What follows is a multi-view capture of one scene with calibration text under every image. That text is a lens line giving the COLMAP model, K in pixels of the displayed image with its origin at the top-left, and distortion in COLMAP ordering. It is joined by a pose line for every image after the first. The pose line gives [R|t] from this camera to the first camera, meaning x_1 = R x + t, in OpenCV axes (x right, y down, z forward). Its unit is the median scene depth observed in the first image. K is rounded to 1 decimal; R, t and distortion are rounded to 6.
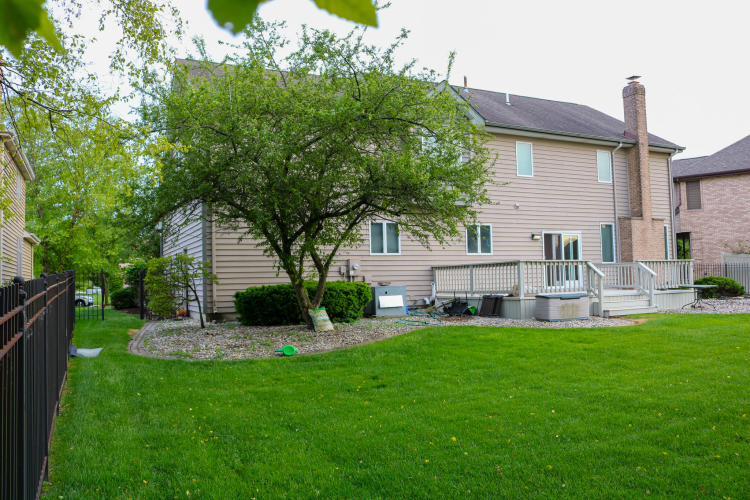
lens RADIAL K [[606.2, 0, 352.5], [0, 606.2, 250.0], [0, 0, 1]] dist [-0.146886, 0.095724]
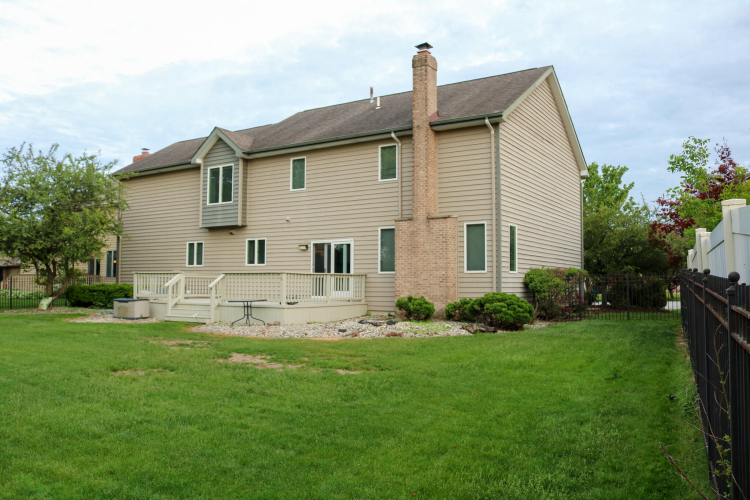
lens RADIAL K [[606.2, 0, 352.5], [0, 606.2, 250.0], [0, 0, 1]] dist [-0.146886, 0.095724]
pose [[0.530071, -0.024906, -0.847588, 1.323883], [0.024581, 0.999600, -0.014000, -0.001079], [0.847597, -0.013413, 0.530471, 0.552140]]
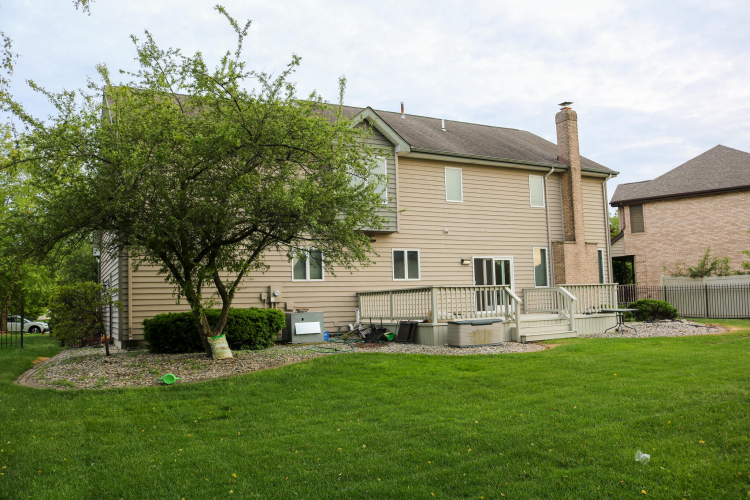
lens RADIAL K [[606.2, 0, 352.5], [0, 606.2, 250.0], [0, 0, 1]] dist [-0.146886, 0.095724]
pose [[0.999149, -0.003648, 0.041093, 0.081842], [0.005317, 0.999161, -0.040596, -0.002047], [-0.040911, 0.040780, 0.998330, 0.001707]]
